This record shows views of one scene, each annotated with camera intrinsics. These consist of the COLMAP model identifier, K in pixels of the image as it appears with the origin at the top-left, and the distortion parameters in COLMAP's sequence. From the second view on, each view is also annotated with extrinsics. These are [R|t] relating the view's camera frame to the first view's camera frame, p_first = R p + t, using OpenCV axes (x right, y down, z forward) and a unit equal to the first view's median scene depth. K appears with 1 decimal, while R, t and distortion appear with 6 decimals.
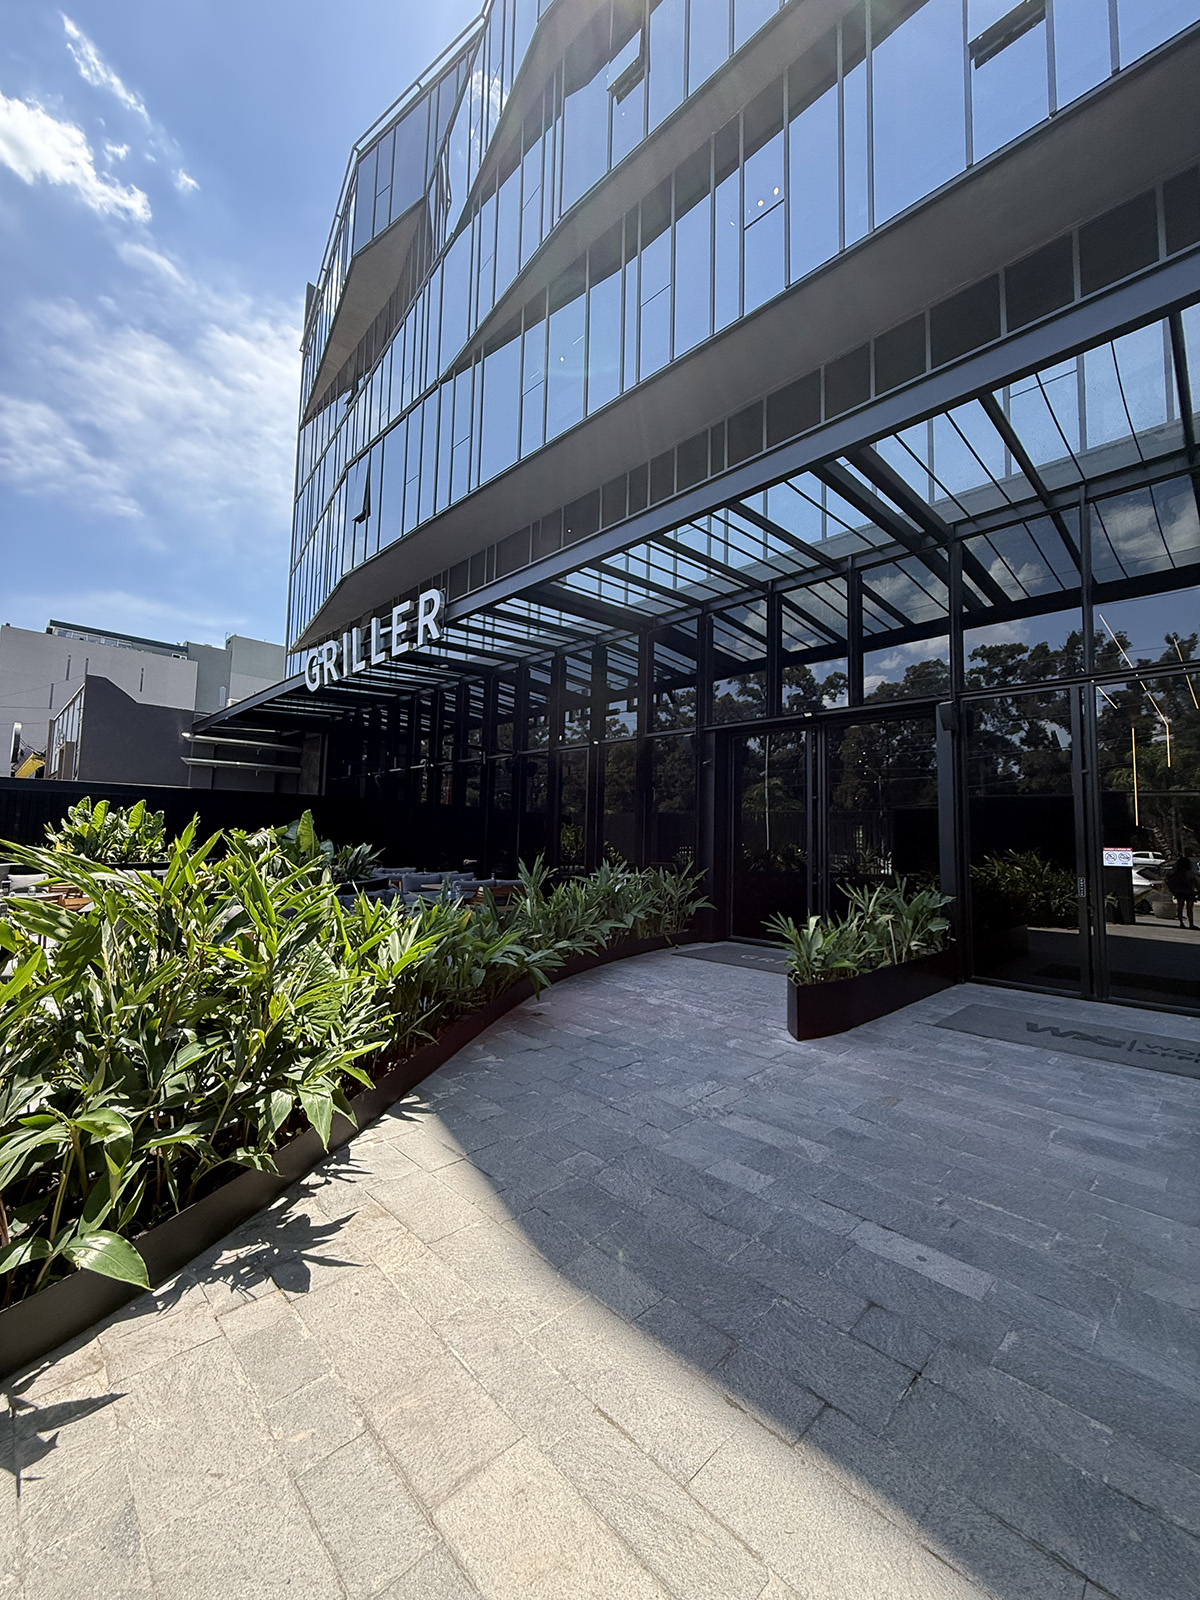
lens RADIAL K [[629.5, 0, 599.7], [0, 629.5, 791.6], [0, 0, 1]] dist [0.001098, 0.001335]
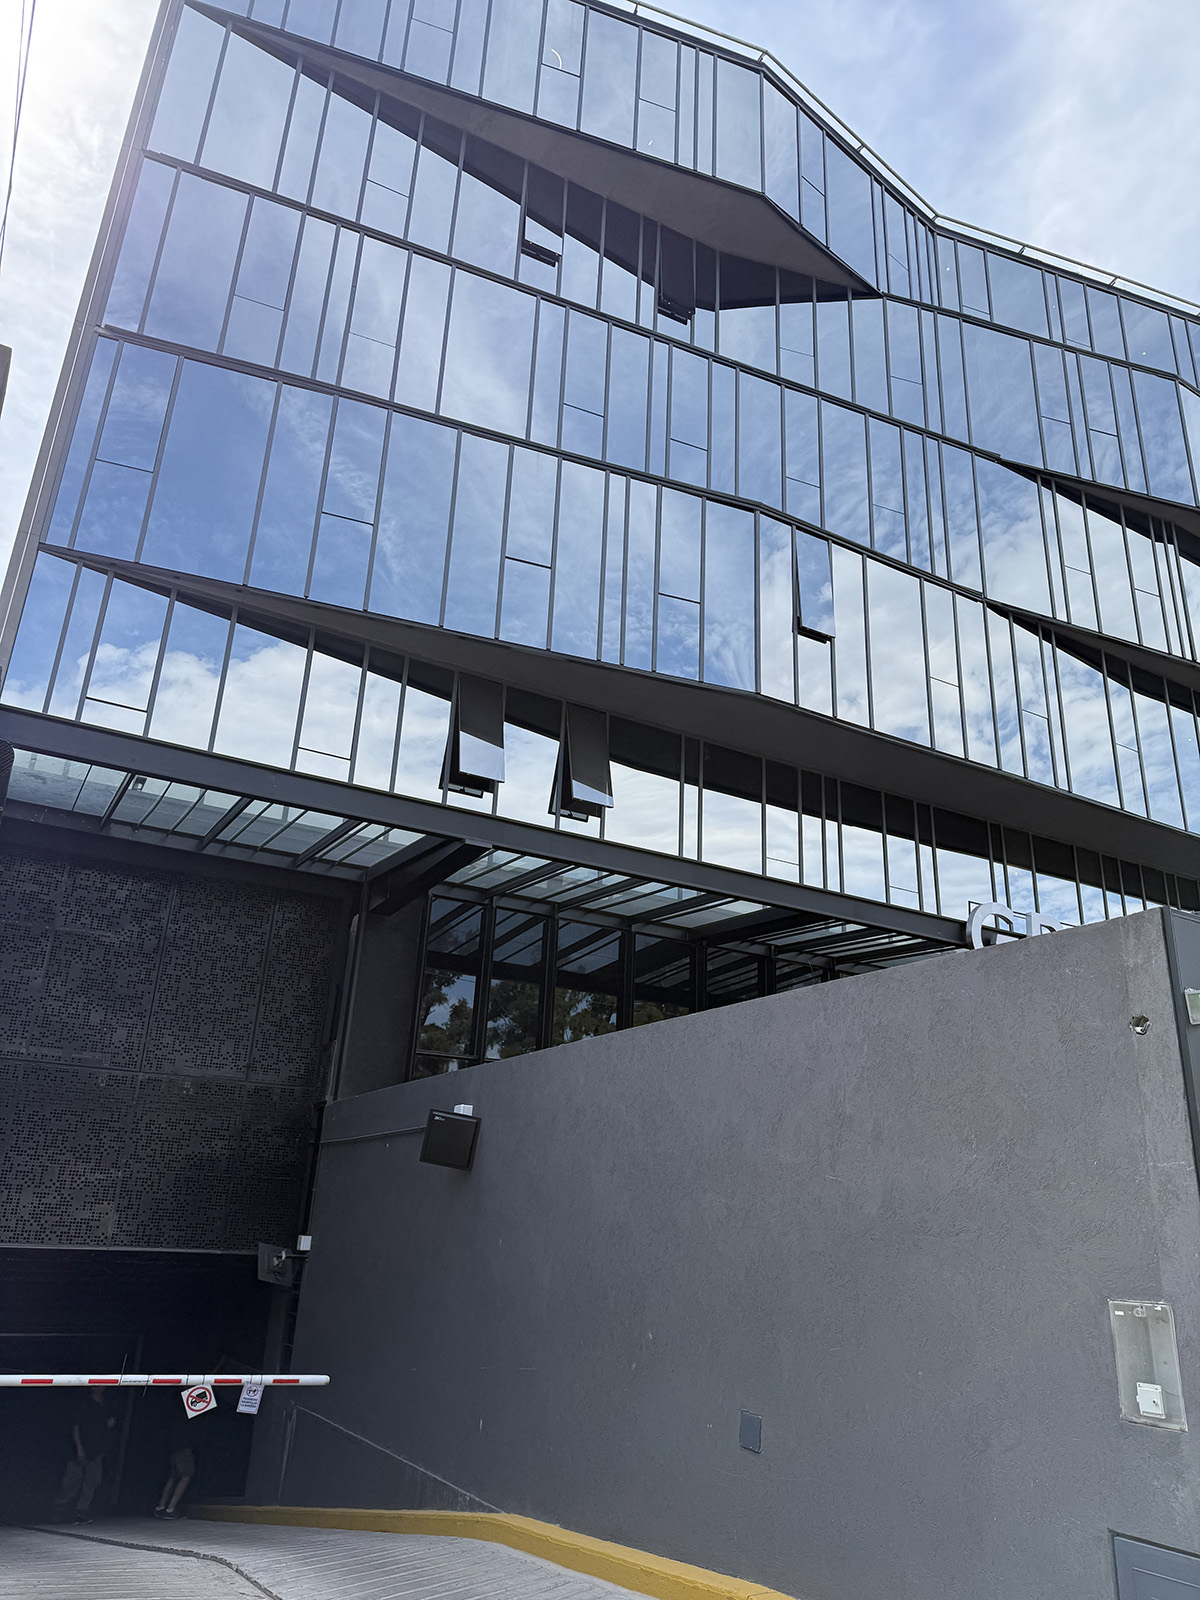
lens RADIAL K [[1118.3, 0, 604.1], [0, 1118.3, 809.0], [0, 0, 1]] dist [0.016821, -0.013264]
pose [[0.260564, 0.334951, 0.905491, -2.204889], [-0.108048, 0.942114, -0.317406, 0.088875], [-0.959391, -0.015132, 0.281672, 1.549808]]
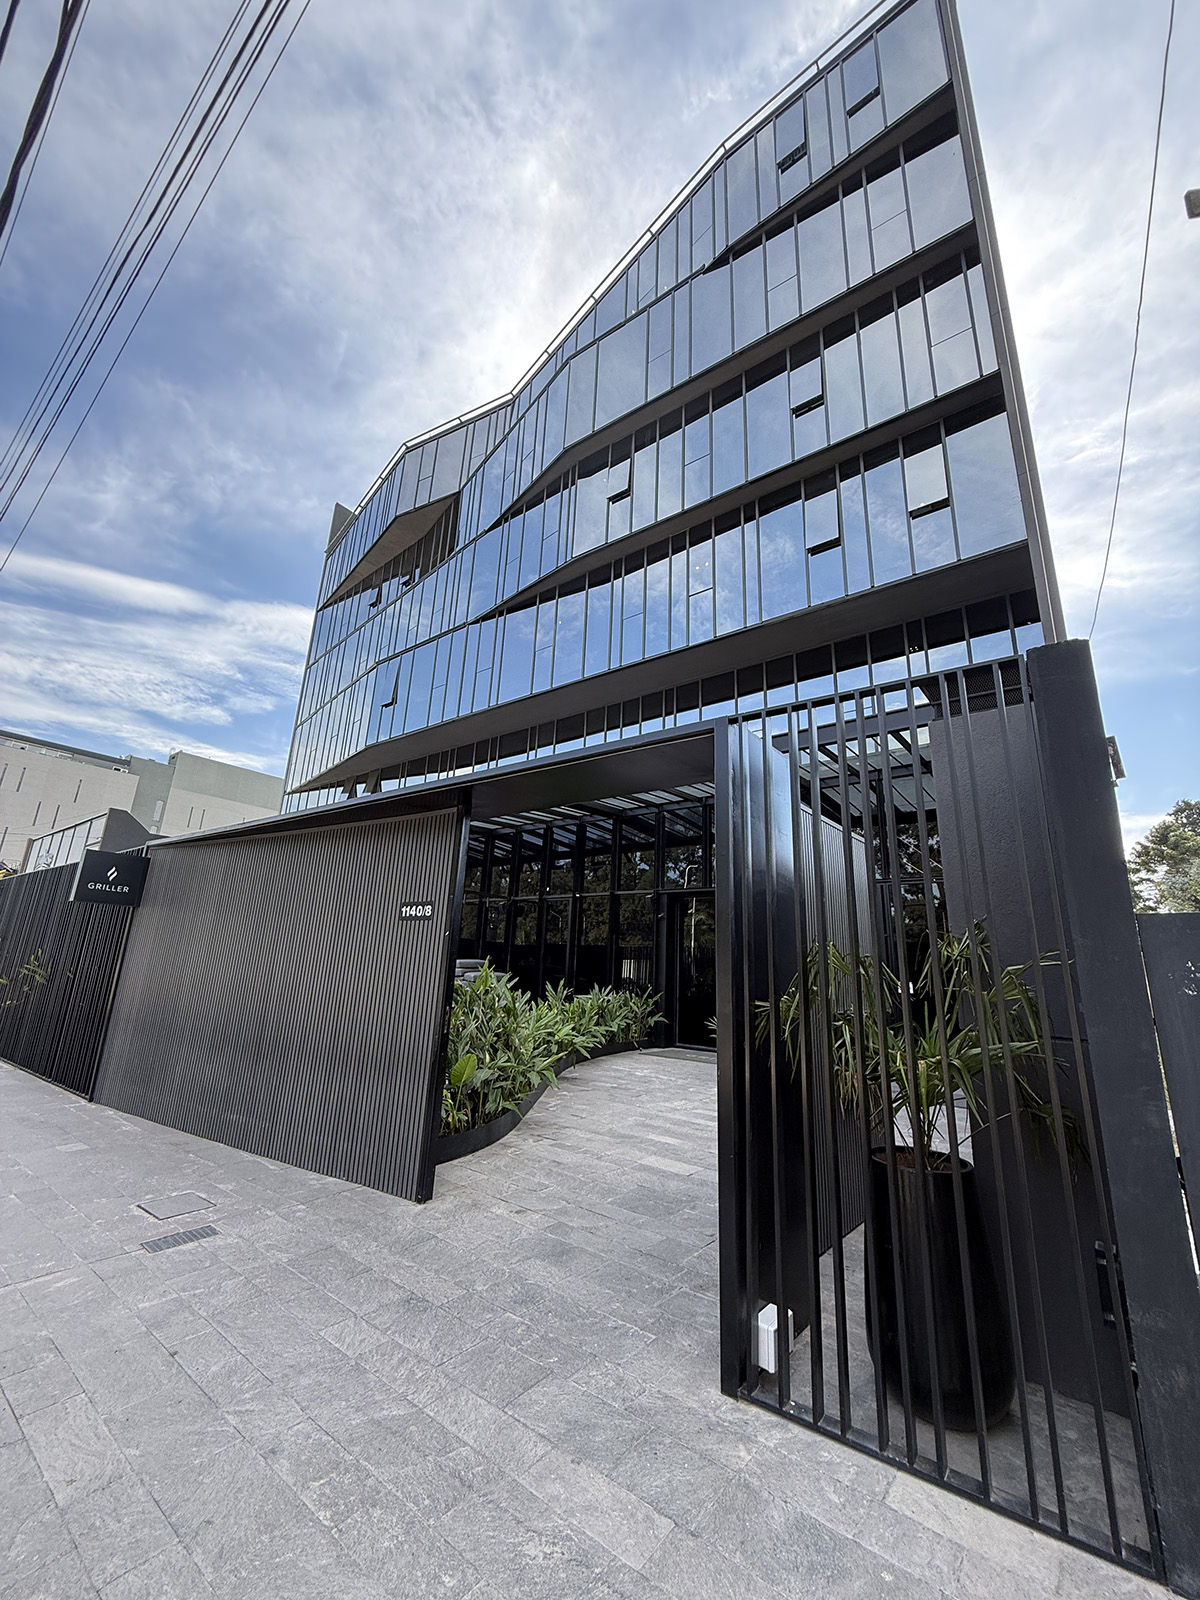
lens RADIAL K [[629.5, 0, 602.3], [0, 629.5, 793.4], [0, 0, 1]] dist [0.001098, 0.001335]
pose [[0.992032, 0.051420, 0.115015, -0.150626], [-0.028181, 0.980355, -0.195215, -0.036247], [-0.122794, 0.190418, 0.973993, -0.453314]]
